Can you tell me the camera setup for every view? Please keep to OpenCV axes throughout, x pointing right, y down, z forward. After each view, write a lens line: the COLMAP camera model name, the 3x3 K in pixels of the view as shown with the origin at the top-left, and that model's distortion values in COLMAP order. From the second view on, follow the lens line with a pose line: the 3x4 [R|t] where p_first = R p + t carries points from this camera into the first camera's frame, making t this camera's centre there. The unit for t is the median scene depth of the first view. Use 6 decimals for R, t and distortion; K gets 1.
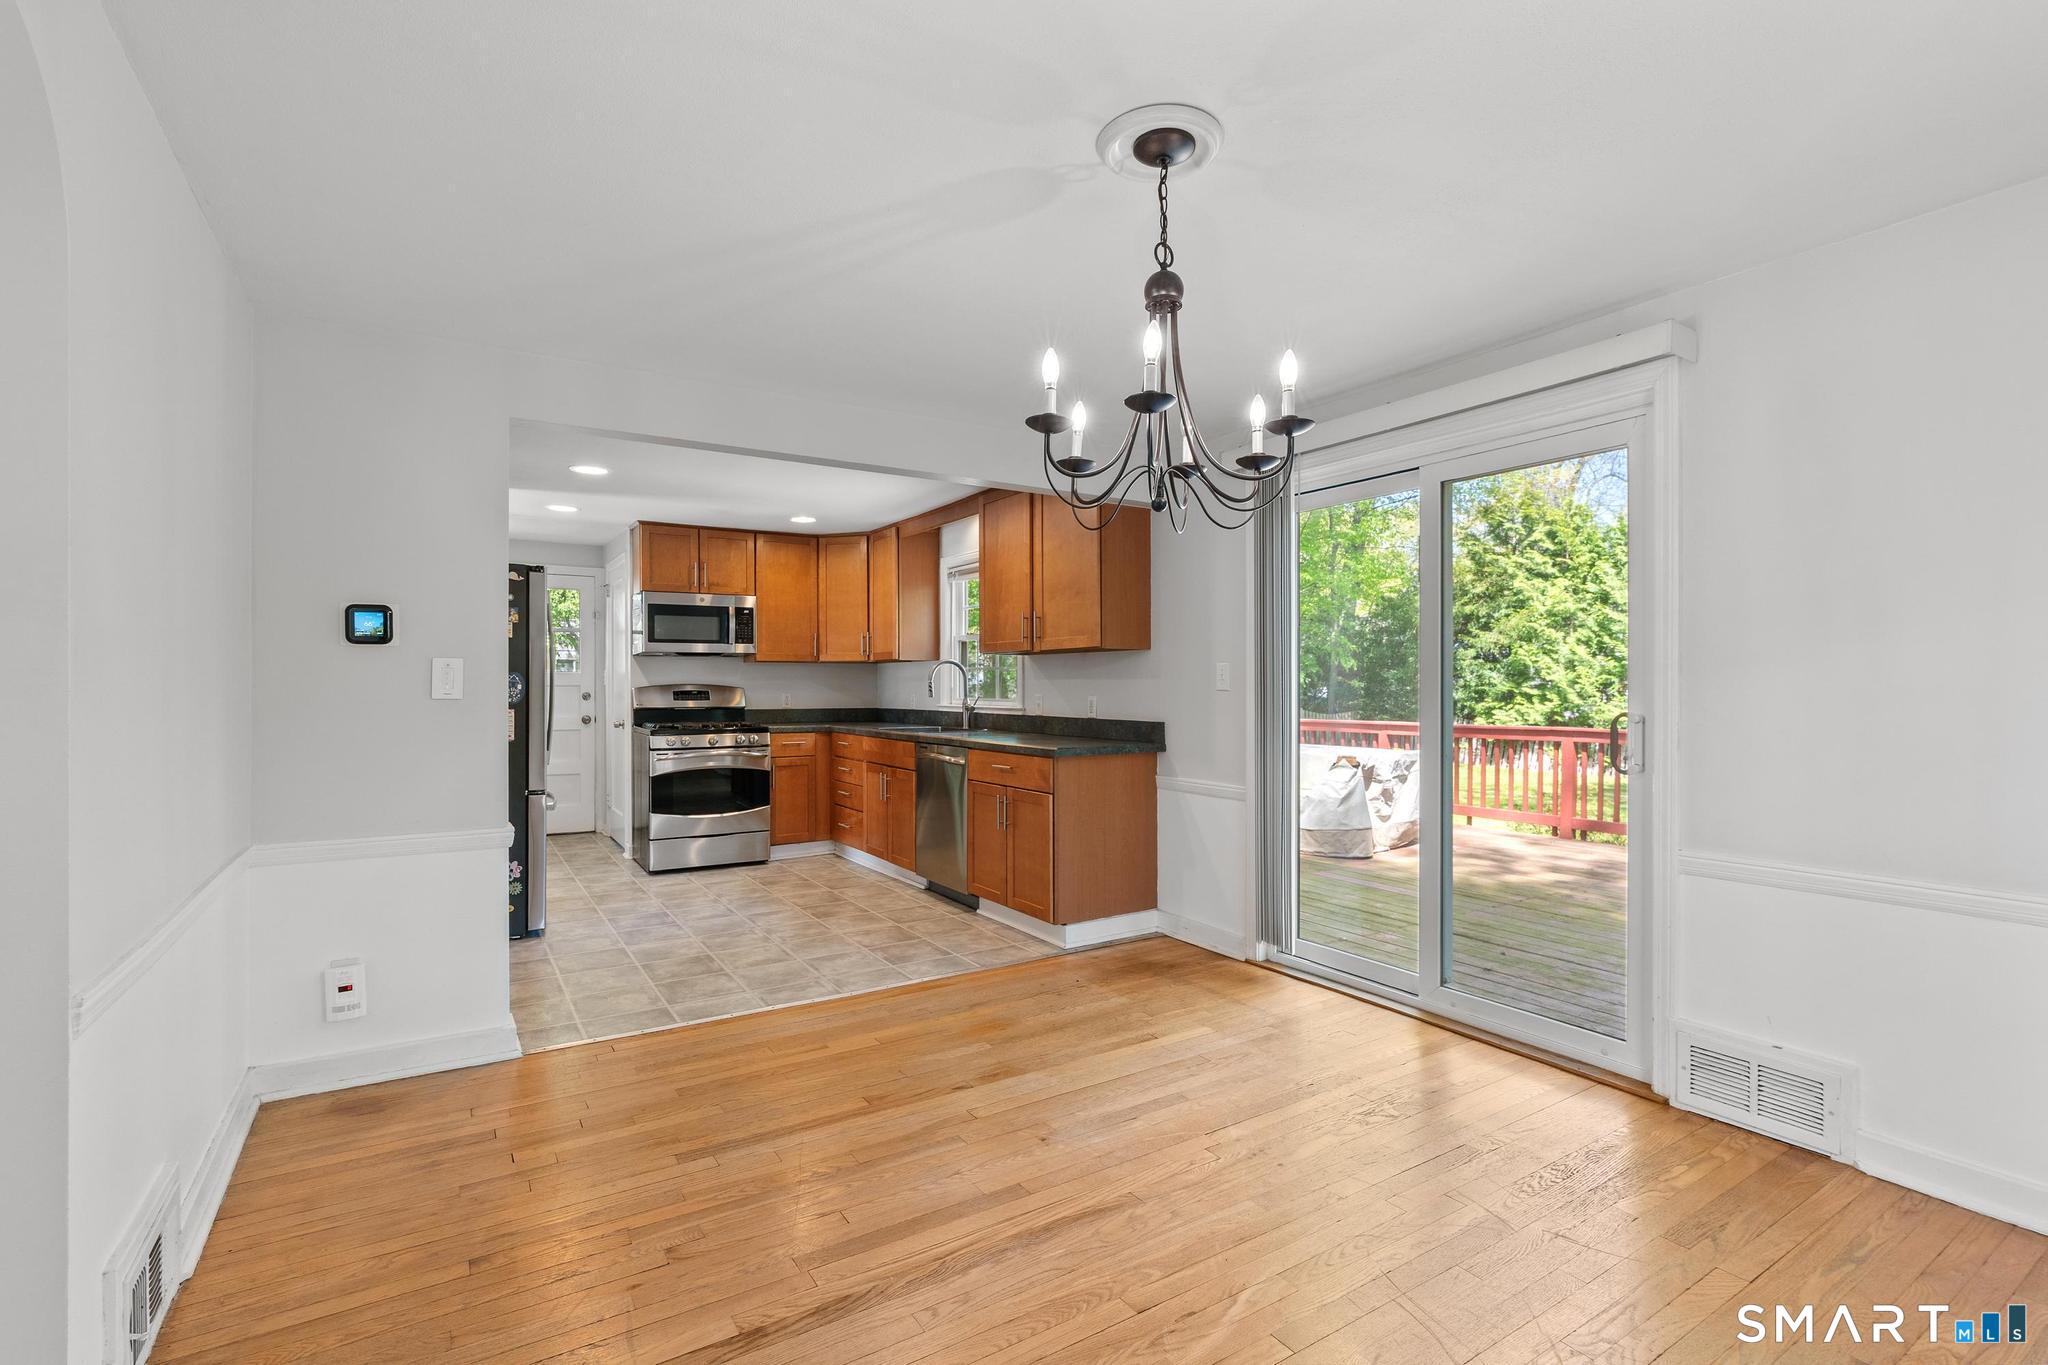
lens RADIAL K [[925.7, 0, 1010.4], [0, 925.7, 691.0], [0, 0, 1]] dist [-0.009107, 0.000128]
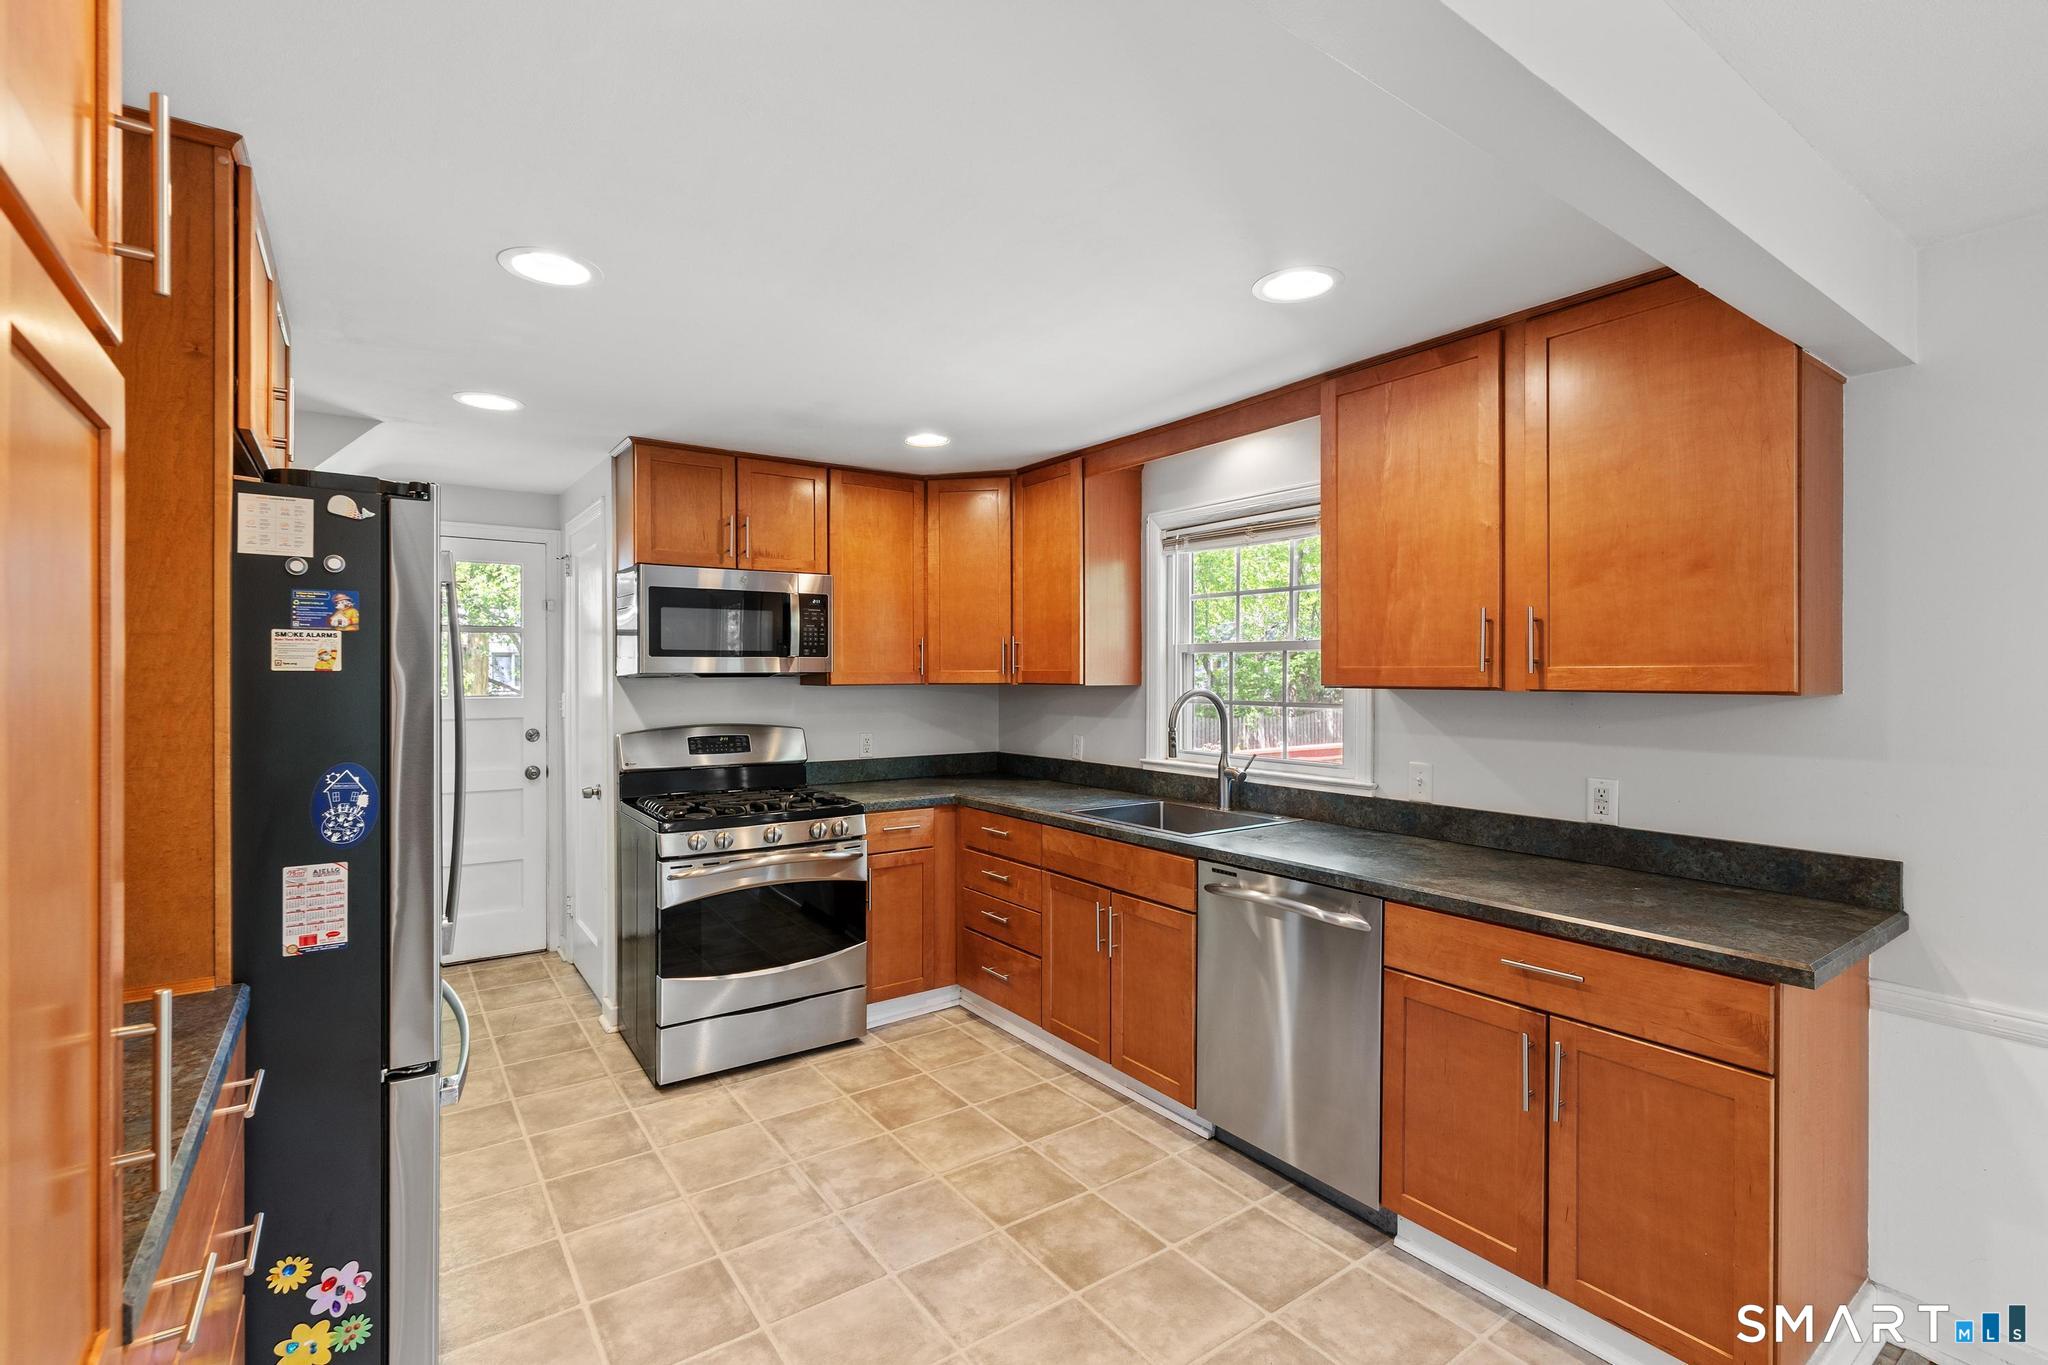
lens RADIAL K [[921.1, 0, 1014.5], [0, 921.1, 677.8], [0, 0, 1]] dist [-0.007126, 0.000616]
pose [[0.998291, 0.000600, 0.058436, -0.254275], [-0.000504, 0.999999, -0.001654, -0.048169], [-0.058437, 0.001622, 0.998290, 0.539431]]
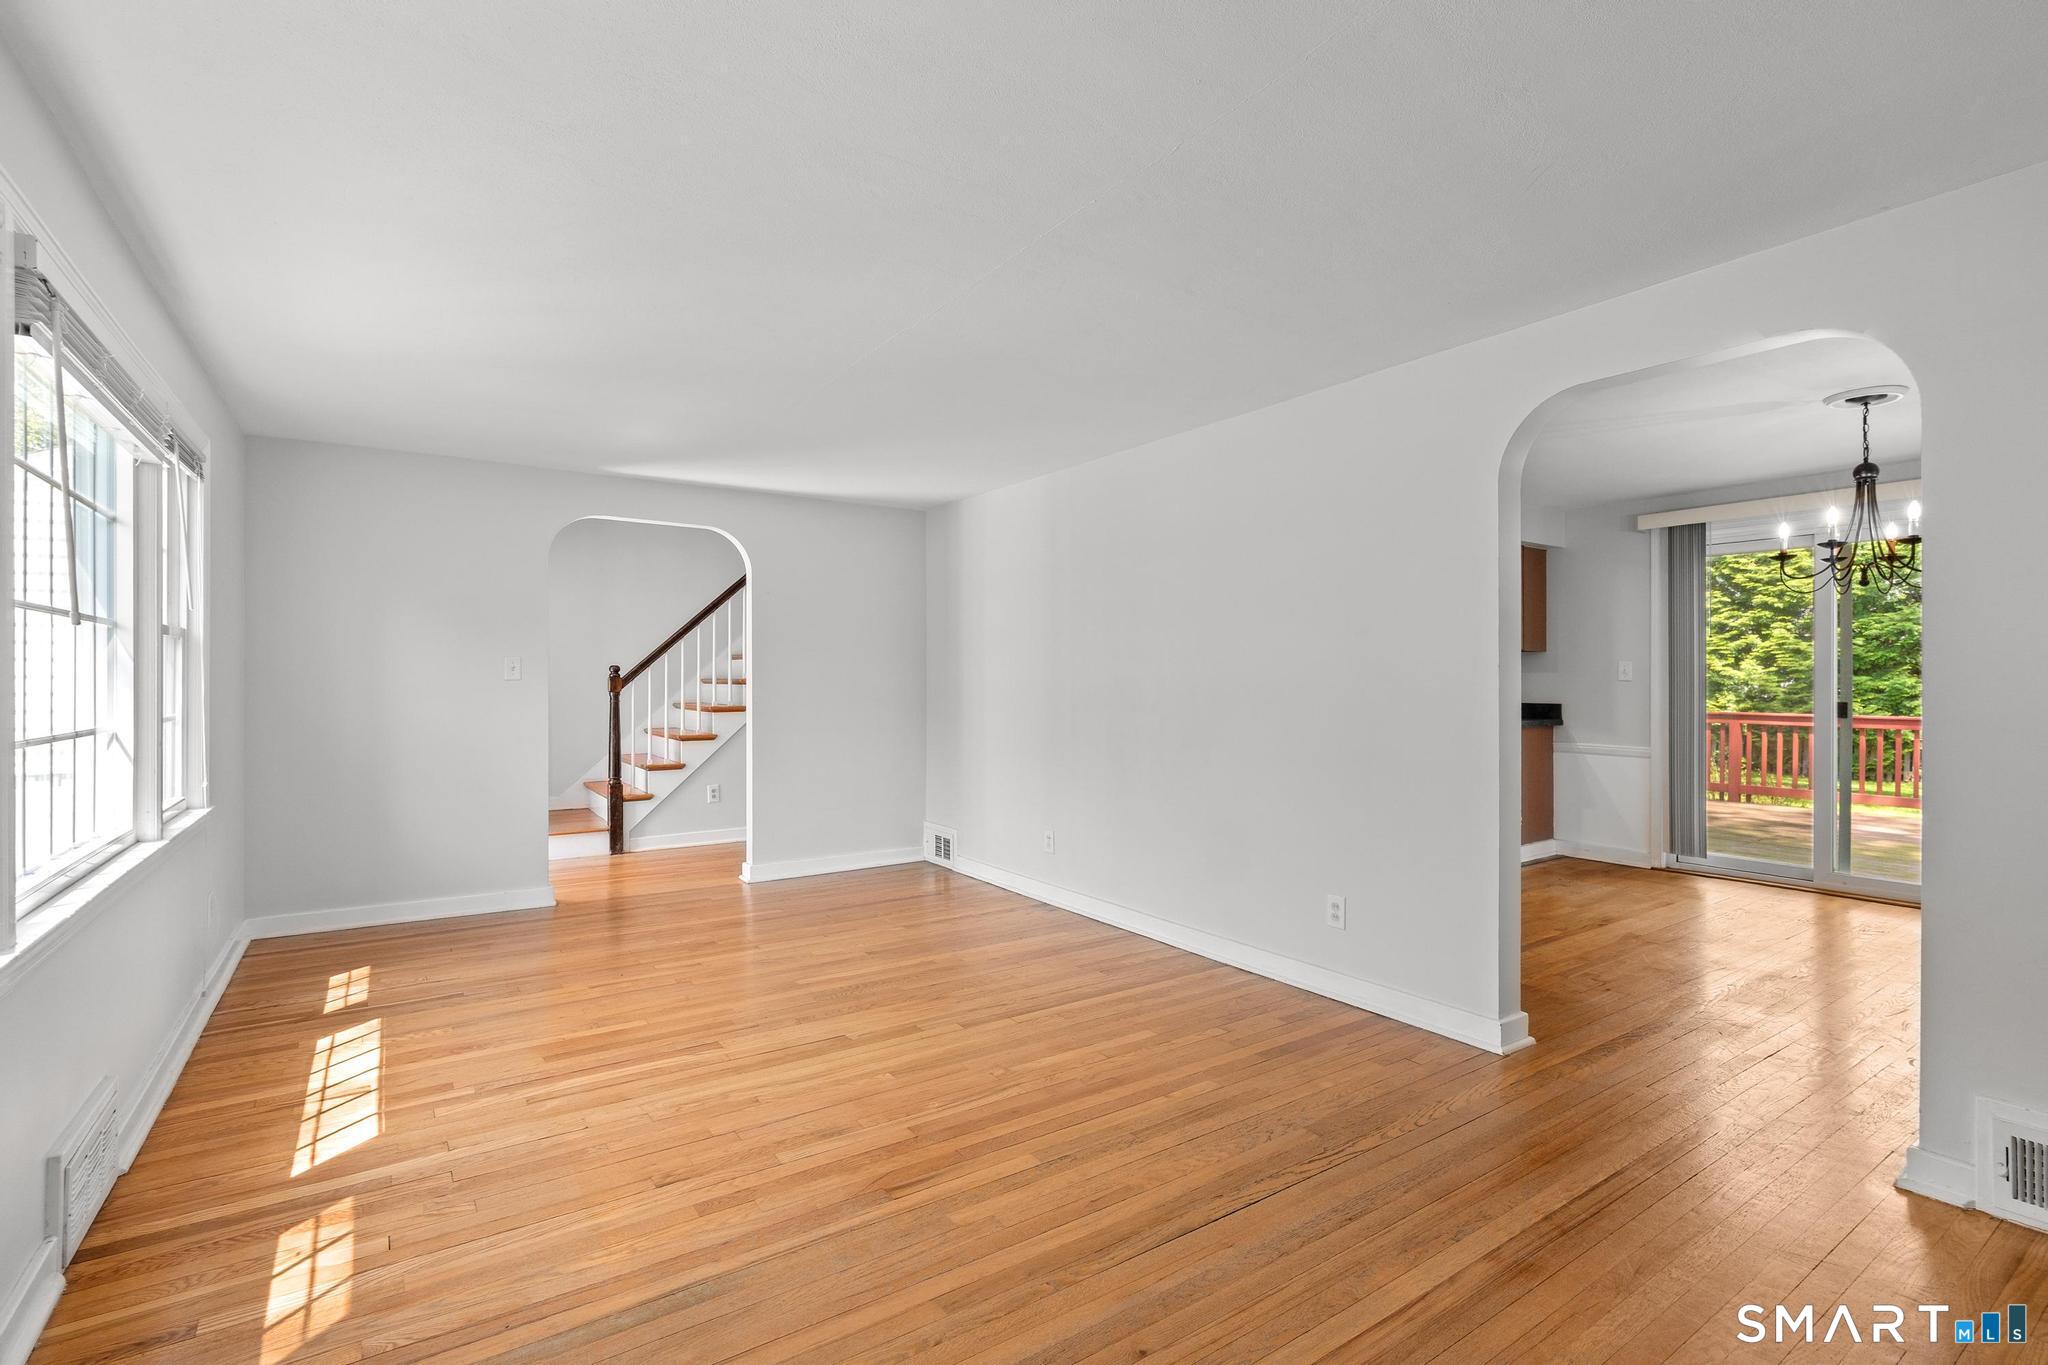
lens RADIAL K [[921.1, 0, 1014.5], [0, 921.1, 677.8], [0, 0, 1]] dist [-0.007126, 0.000616]
pose [[0.999368, 0.001532, 0.035504, -0.644513], [-0.001316, 0.999981, -0.006103, 0.003163], [-0.035512, 0.006052, 0.999351, -0.324252]]
